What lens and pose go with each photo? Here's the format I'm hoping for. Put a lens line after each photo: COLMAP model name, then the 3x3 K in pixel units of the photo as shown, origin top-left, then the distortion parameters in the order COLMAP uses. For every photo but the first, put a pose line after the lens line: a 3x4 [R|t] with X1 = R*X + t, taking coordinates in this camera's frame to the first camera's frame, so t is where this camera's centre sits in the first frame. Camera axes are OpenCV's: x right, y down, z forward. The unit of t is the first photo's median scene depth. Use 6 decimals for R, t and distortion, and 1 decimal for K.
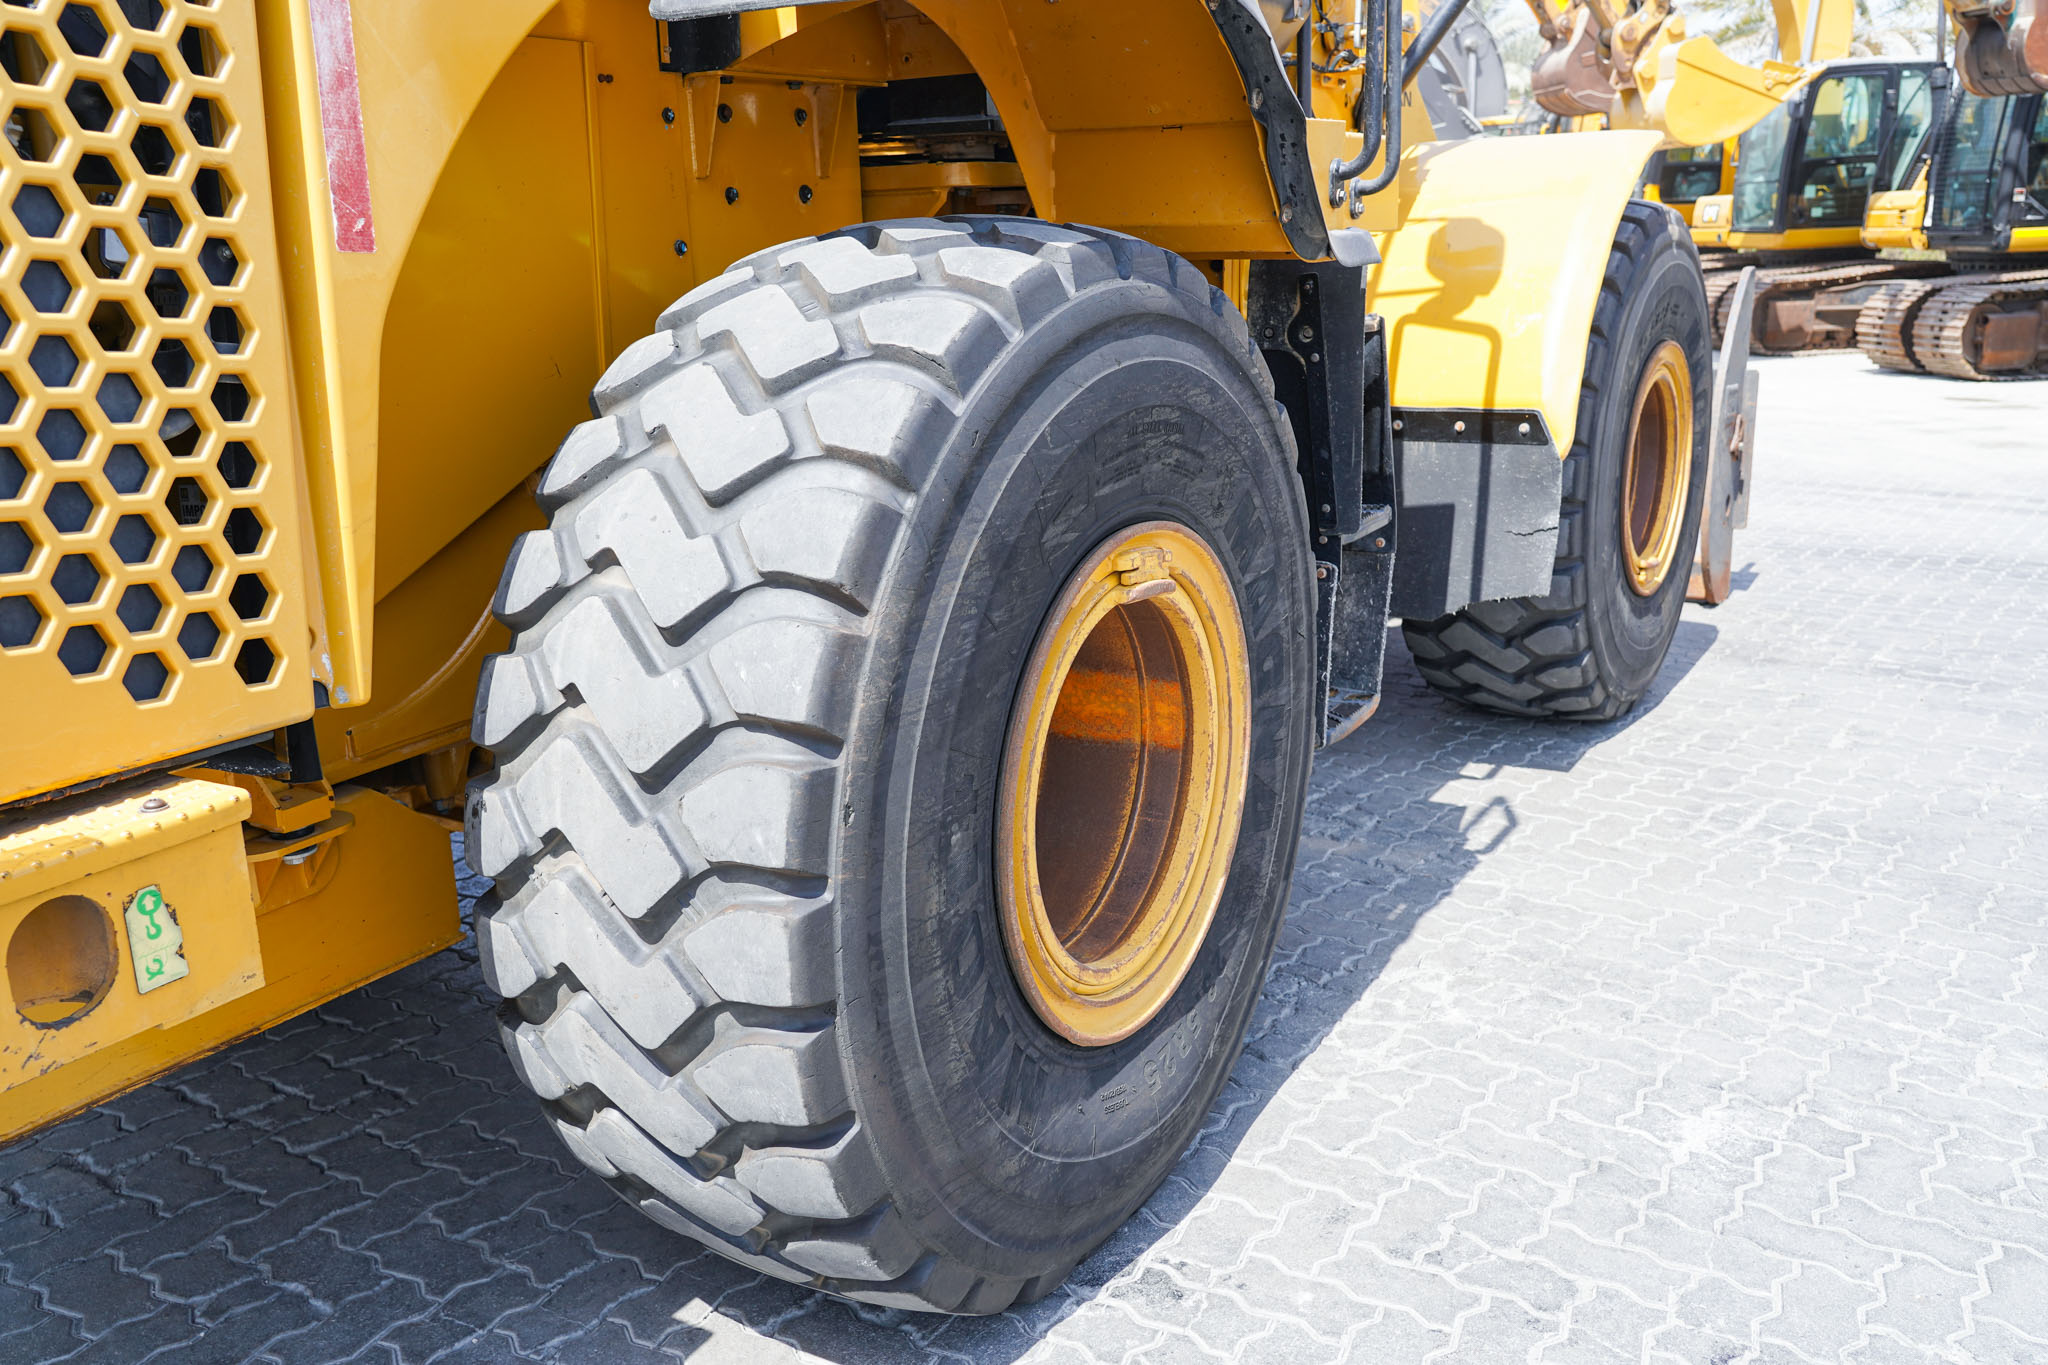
lens RADIAL K [[1708.2, 0, 1025.2], [0, 1708.2, 668.6], [0, 0, 1]] dist [0.013855, -0.009750]
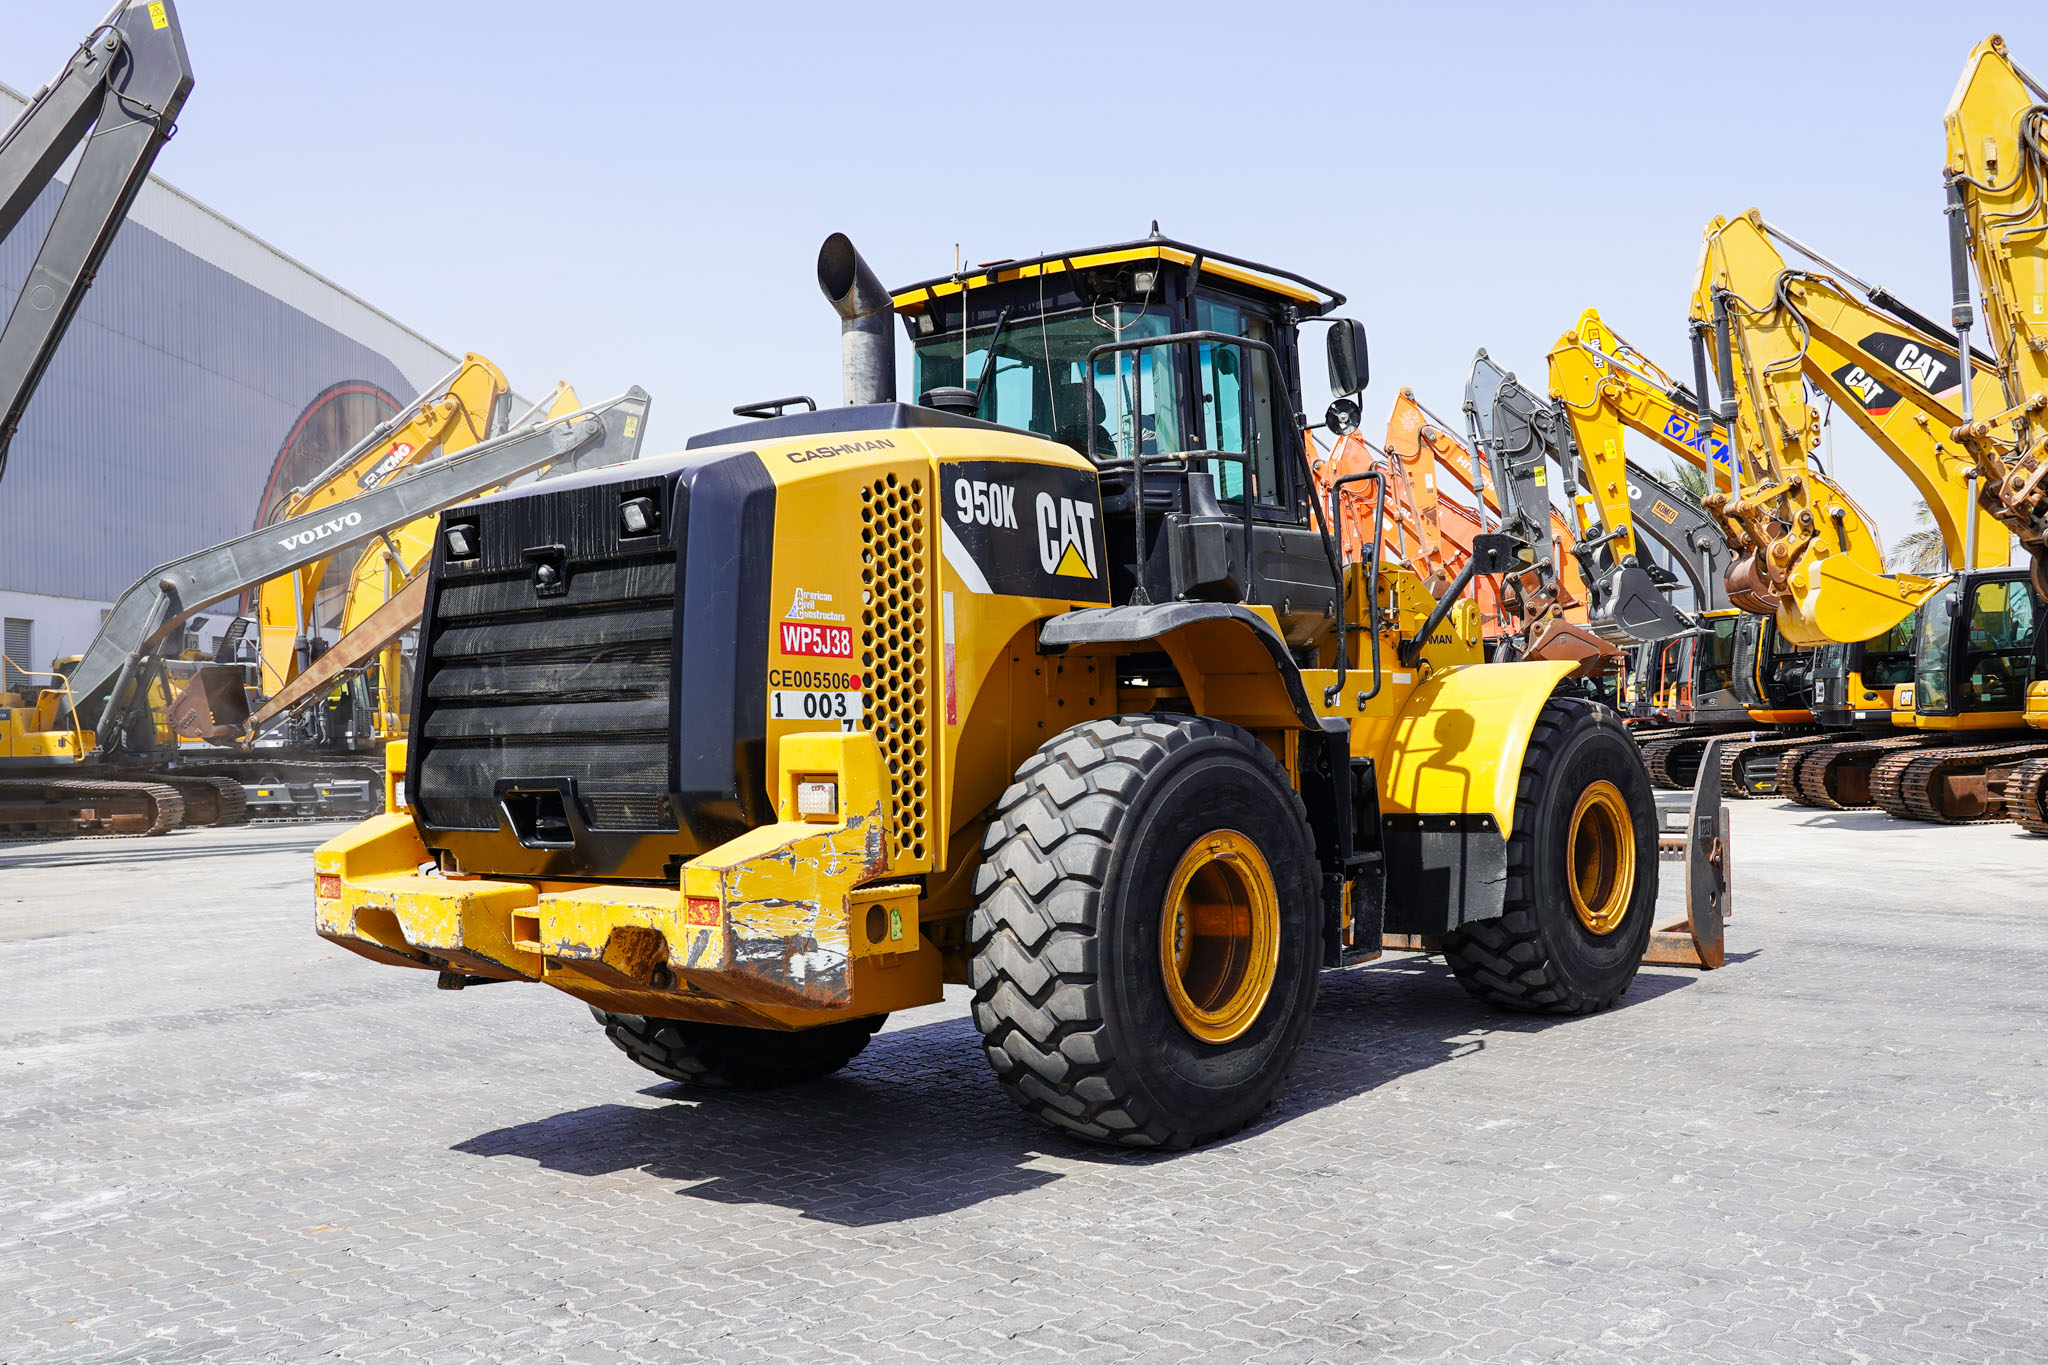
lens RADIAL K [[1913.3, 0, 1142.0], [0, 1913.3, 668.5], [0, 0, 1]] dist [-0.036423, 0.000000]
pose [[0.996106, -0.001809, -0.088146, 0.188509], [-0.022025, 0.962984, -0.268656, 0.421517], [0.085369, 0.269551, 0.959195, -1.683495]]
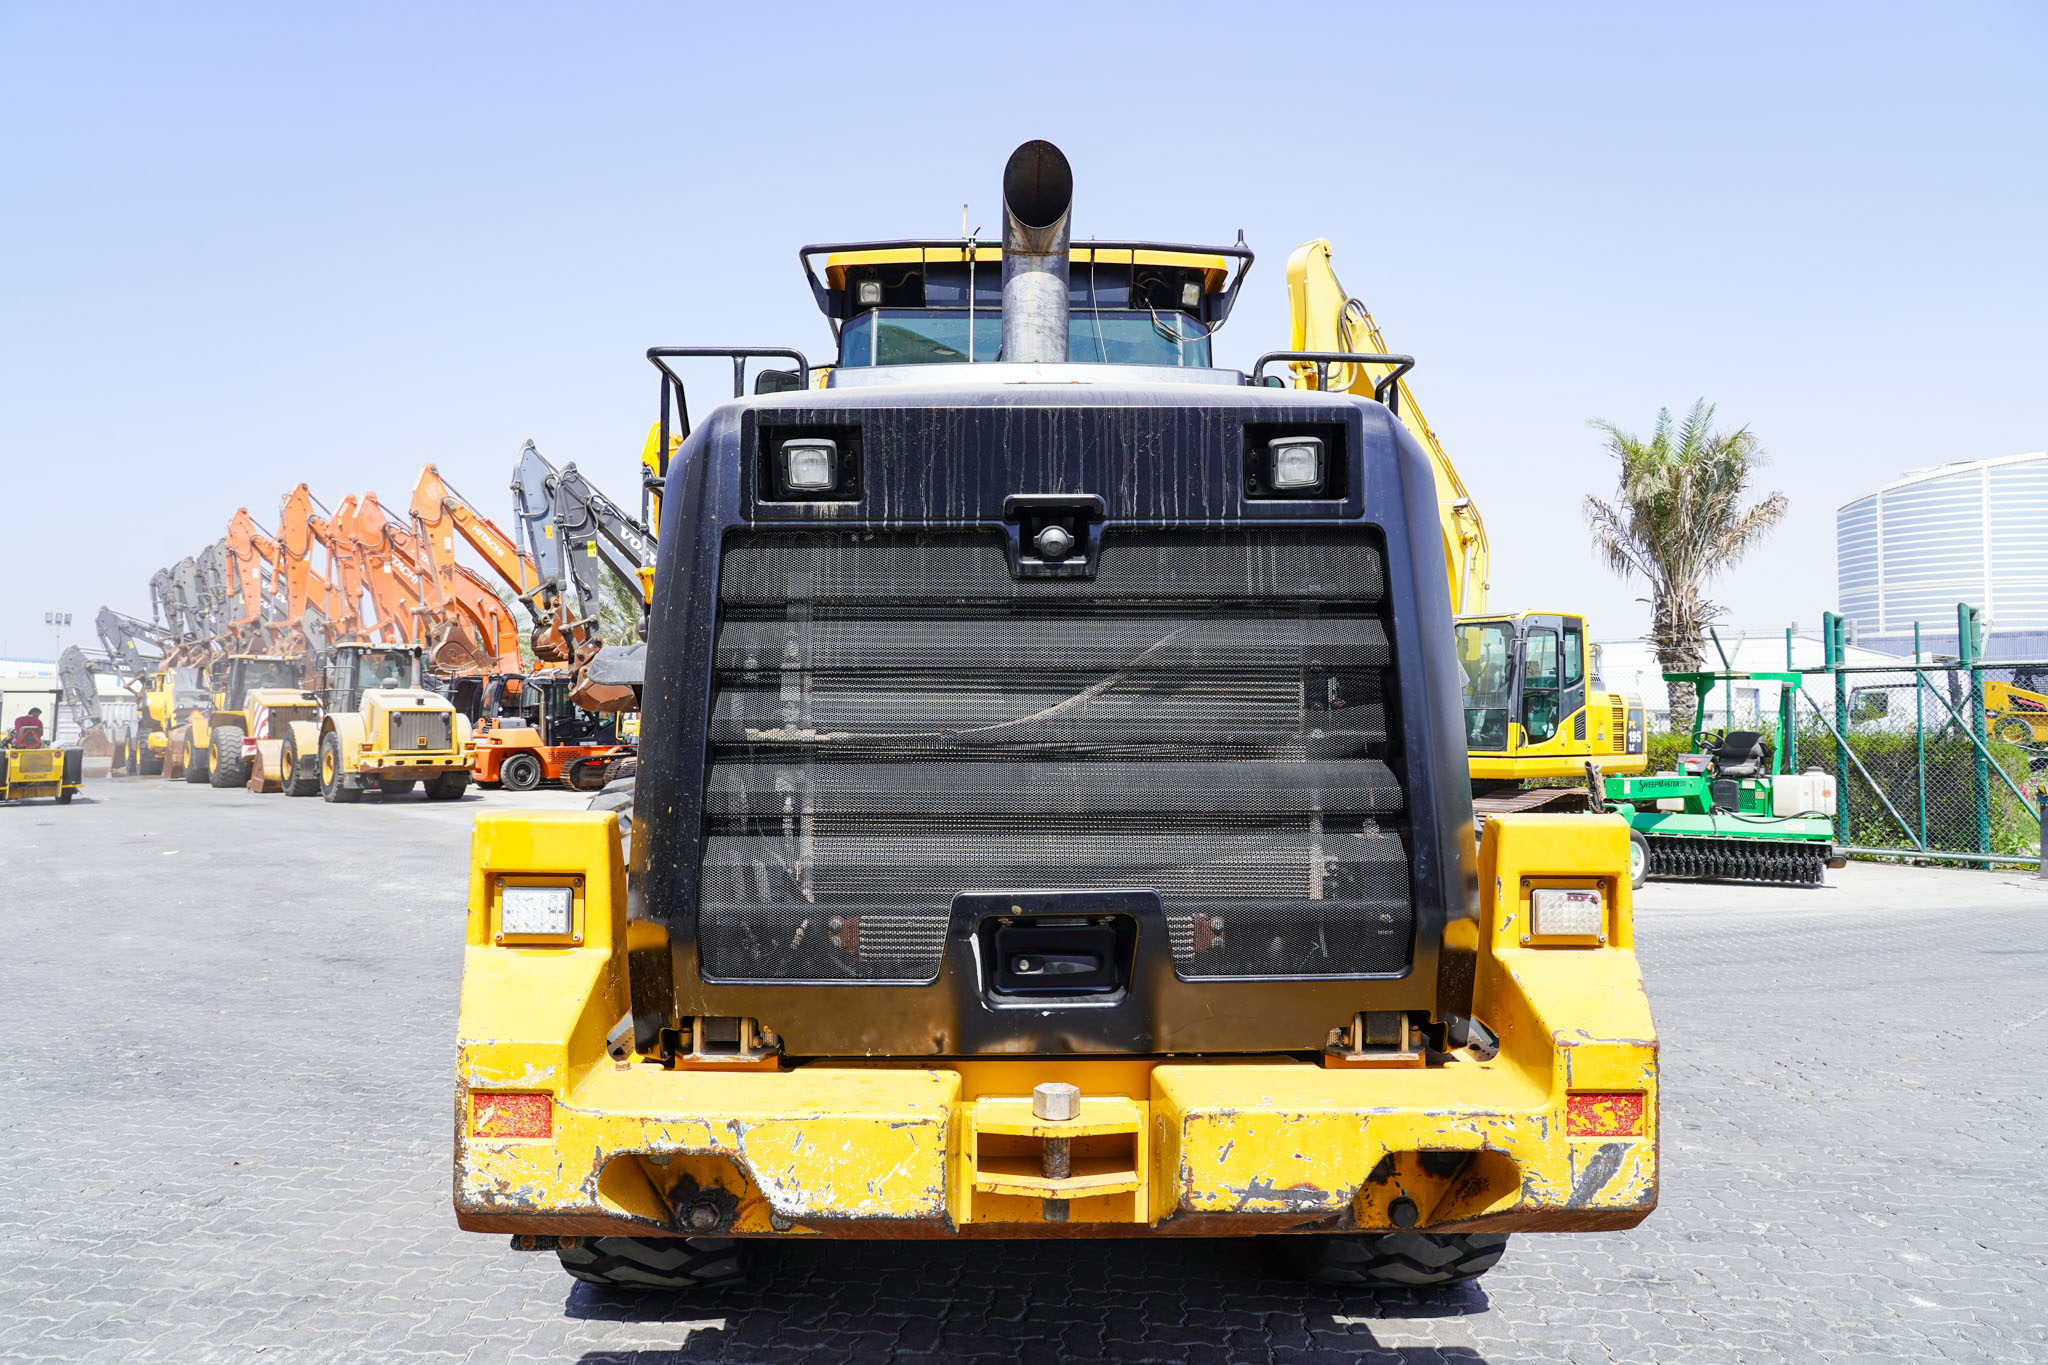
lens RADIAL K [[1387.0, 0, 1020.3], [0, 1387.0, 667.0], [0, 0, 1]] dist [-0.026573, 0.015132]
pose [[0.849785, 0.051248, 0.524632, -1.319756], [0.106994, 0.957776, -0.266865, 0.042720], [-0.516156, 0.282910, 0.808421, -0.278332]]
